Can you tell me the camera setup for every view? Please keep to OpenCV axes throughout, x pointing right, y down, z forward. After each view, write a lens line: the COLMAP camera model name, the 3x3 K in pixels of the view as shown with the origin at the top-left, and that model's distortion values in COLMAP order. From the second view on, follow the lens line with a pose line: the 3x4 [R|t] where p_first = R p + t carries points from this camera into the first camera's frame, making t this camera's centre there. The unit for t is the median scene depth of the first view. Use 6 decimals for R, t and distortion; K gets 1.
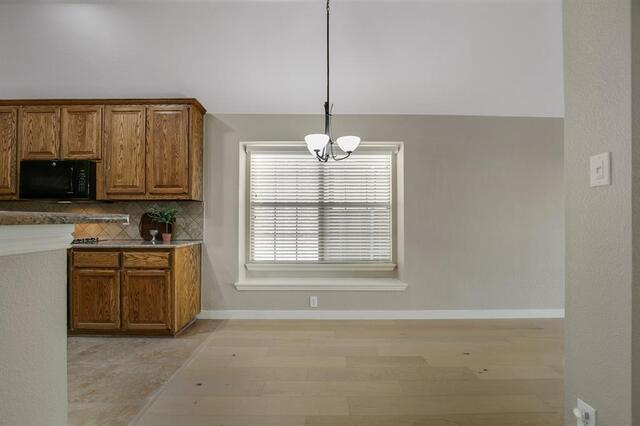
lens RADIAL K [[289.4, 0, 319.1], [0, 289.4, 217.8], [0, 0, 1]] dist [-0.011529, -0.001626]
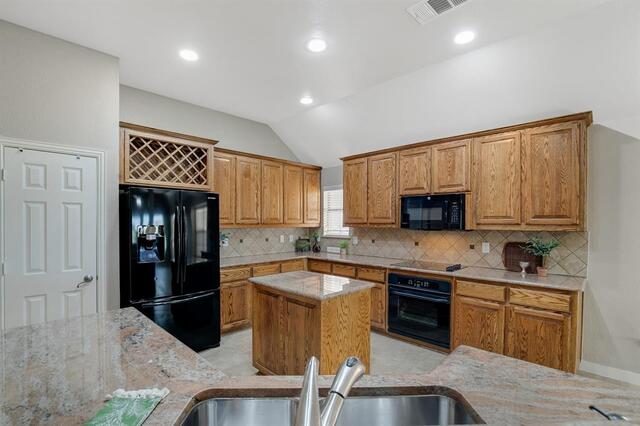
lens RADIAL K [[289.4, 0, 319.0], [0, 289.4, 216.9], [0, 0, 1]] dist [-0.011529, -0.001626]
pose [[0.742709, -0.001747, -0.669612, -0.468036], [0.006147, 0.999972, 0.004209, -0.117798], [0.669587, -0.007242, 0.742699, -0.144230]]
